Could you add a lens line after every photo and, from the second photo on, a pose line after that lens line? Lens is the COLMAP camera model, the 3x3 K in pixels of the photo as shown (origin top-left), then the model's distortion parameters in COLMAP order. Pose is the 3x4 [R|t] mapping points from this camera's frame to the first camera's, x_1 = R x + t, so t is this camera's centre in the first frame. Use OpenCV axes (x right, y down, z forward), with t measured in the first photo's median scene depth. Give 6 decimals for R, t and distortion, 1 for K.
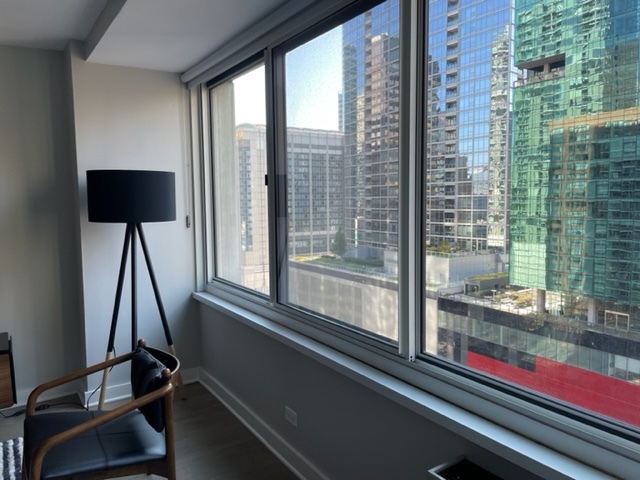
lens RADIAL K [[479.1, 0, 321.8], [0, 479.1, 237.6], [0, 0, 1]] dist [0.026754, -0.003736]
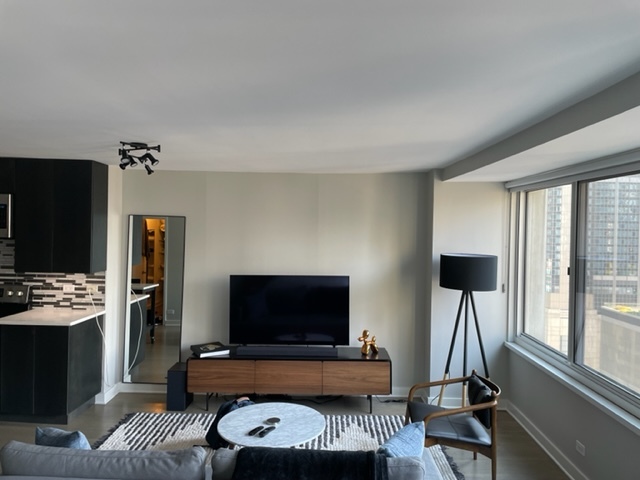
lens RADIAL K [[479.1, 0, 319.9], [0, 479.1, 235.3], [0, 0, 1]] dist [0.026754, -0.003736]
pose [[0.820146, 0.033581, -0.571167, 0.072726], [-0.075360, 0.995919, -0.049657, -0.083773], [0.567169, 0.083770, 0.819330, -0.460722]]
